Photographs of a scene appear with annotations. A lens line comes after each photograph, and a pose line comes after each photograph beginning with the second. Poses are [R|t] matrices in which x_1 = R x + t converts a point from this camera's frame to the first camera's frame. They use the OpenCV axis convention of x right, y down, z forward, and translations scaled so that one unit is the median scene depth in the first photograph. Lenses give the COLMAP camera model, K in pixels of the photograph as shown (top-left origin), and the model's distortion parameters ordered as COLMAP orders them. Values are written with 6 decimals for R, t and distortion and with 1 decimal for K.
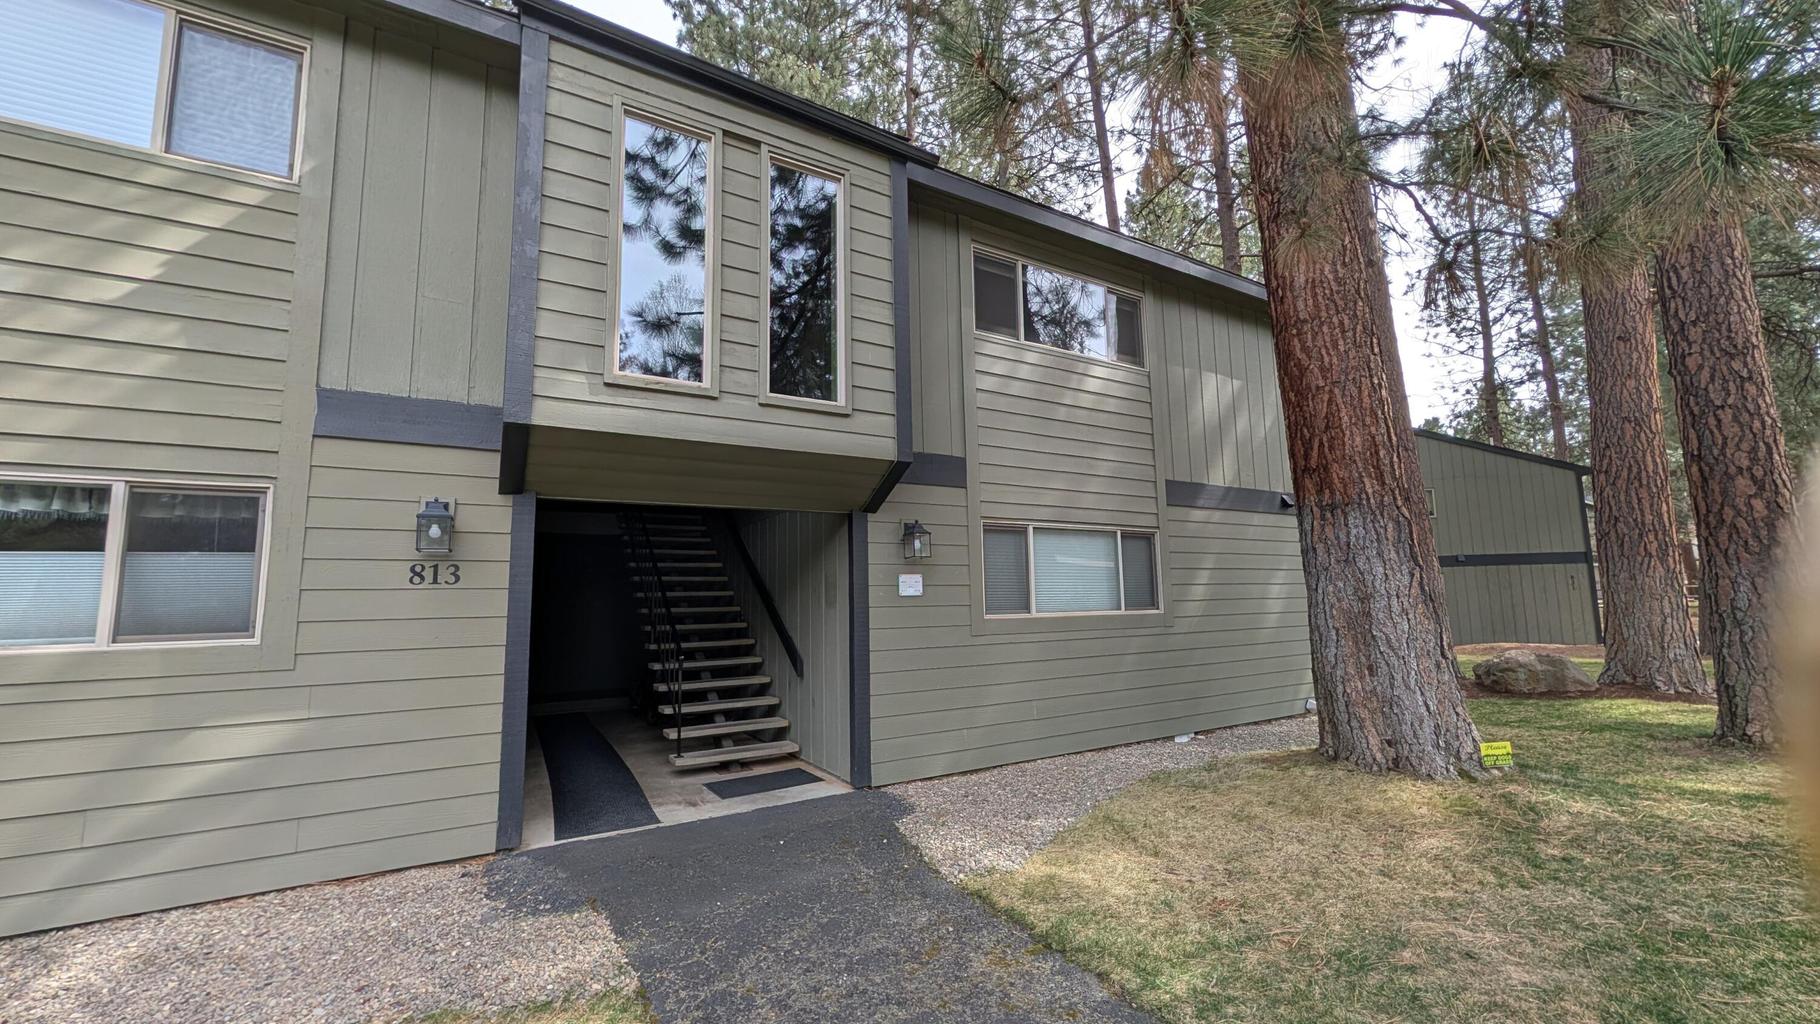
lens RADIAL K [[693.2, 0, 910.0], [0, 693.2, 512.0], [0, 0, 1]] dist [-0.000783, -0.000069]
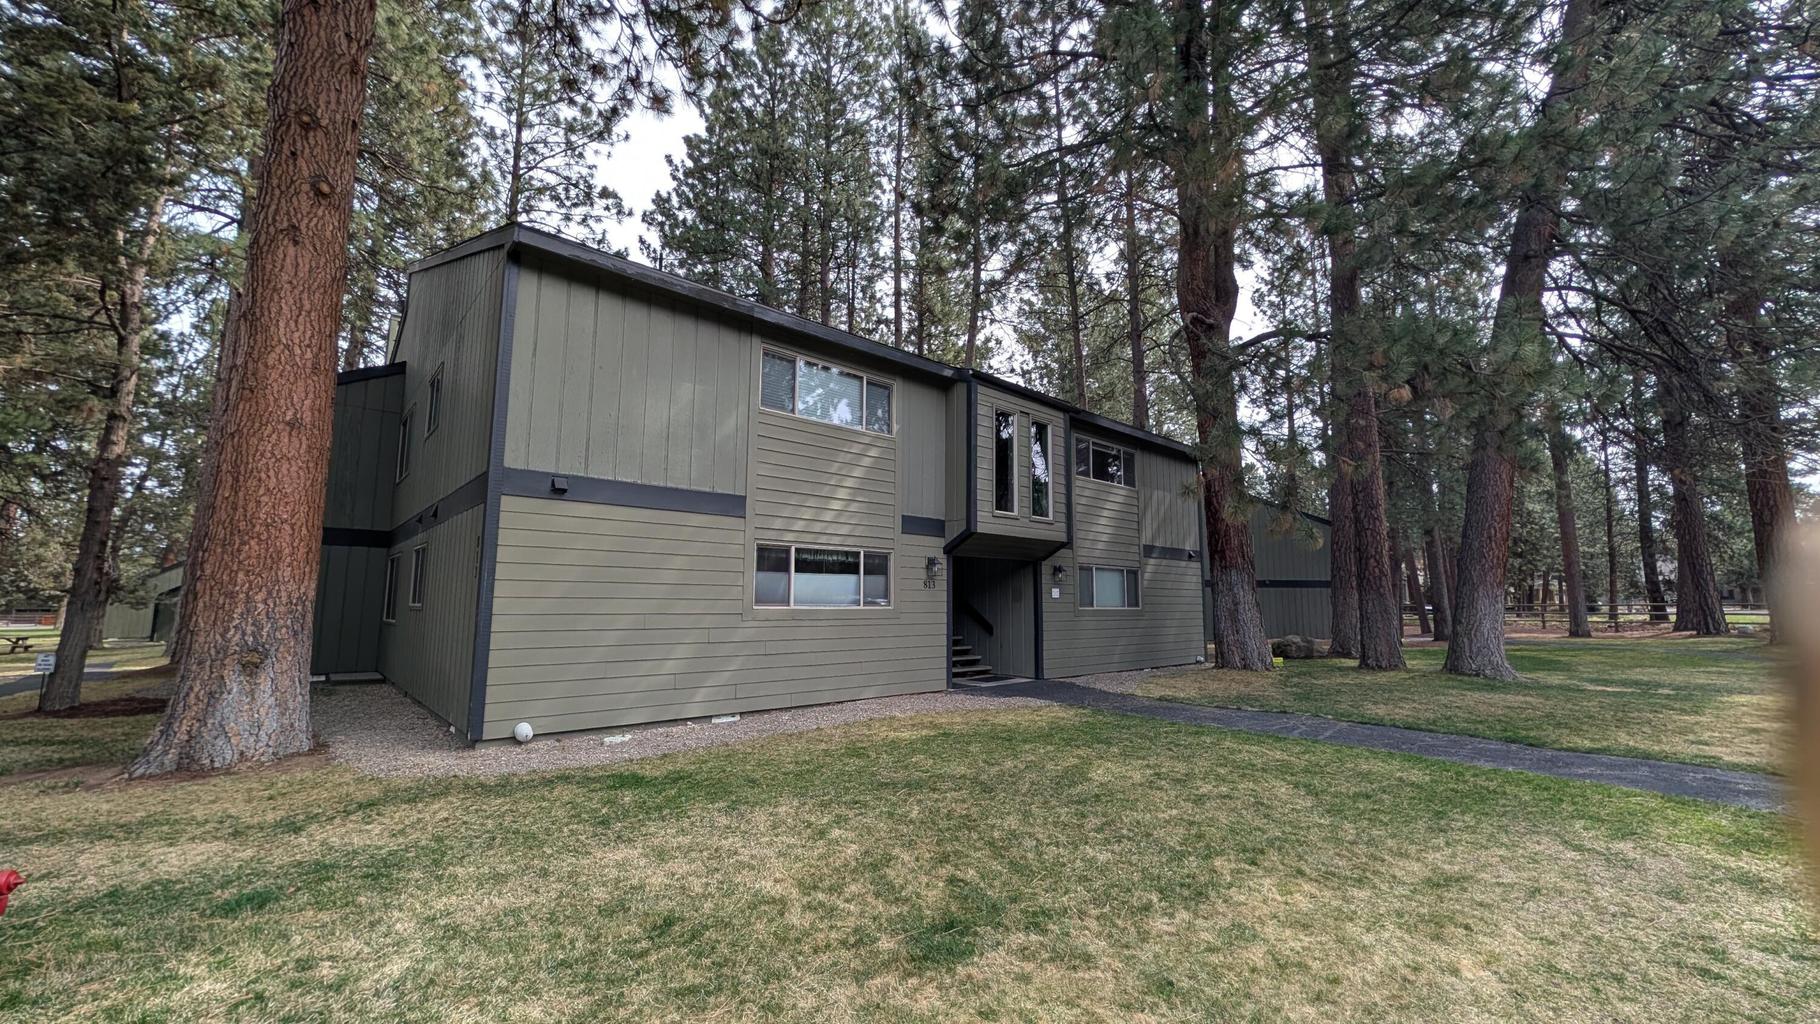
lens RADIAL K [[693.2, 0, 910.0], [0, 693.2, 512.0], [0, 0, 1]] dist [-0.000783, -0.000069]
pose [[0.979910, 0.052738, 0.192343, -1.092514], [-0.051749, 0.998608, -0.010163, -0.133209], [-0.192612, 0.000005, 0.981275, -1.347669]]
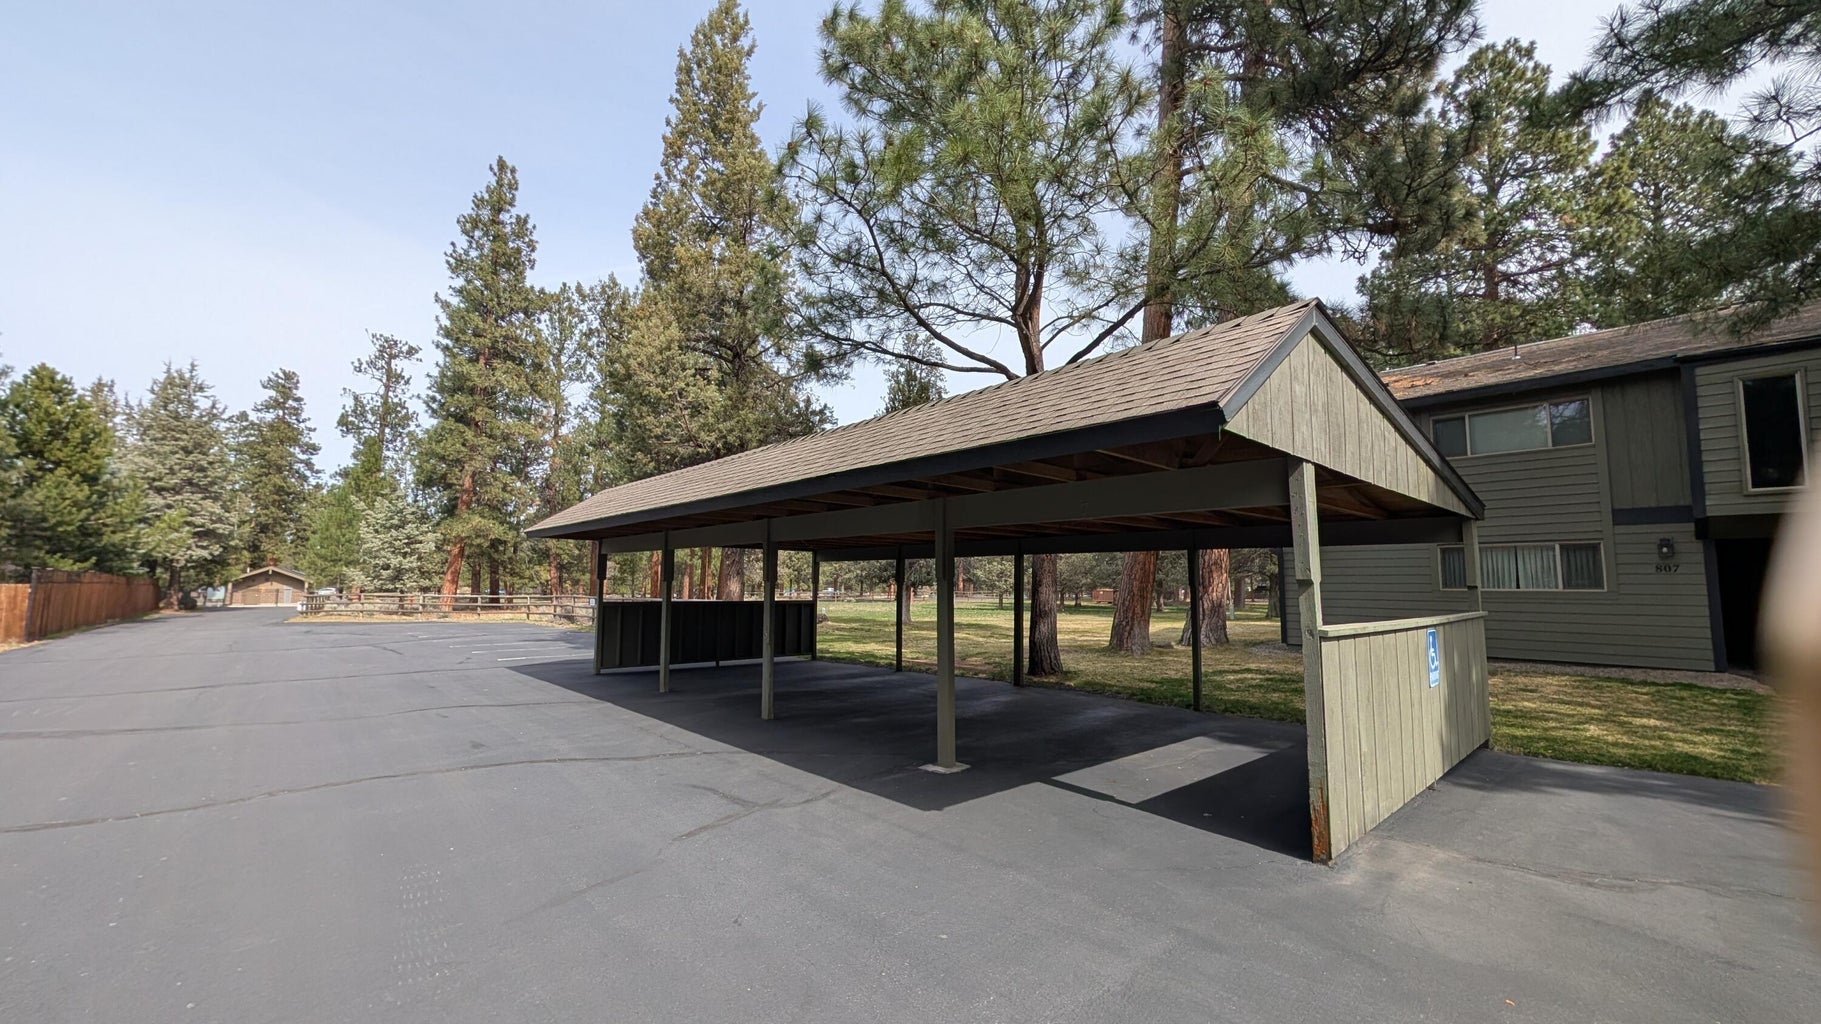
lens RADIAL K [[693.6, 0, 910.5], [0, 693.6, 512.0], [0, 0, 1]] dist [-0.000783, -0.000069]
pose [[0.180264, -0.065058, -0.981464, 1.265425], [0.103795, 0.993497, -0.046792, -0.270408], [0.978126, -0.093437, 0.185845, -2.081178]]
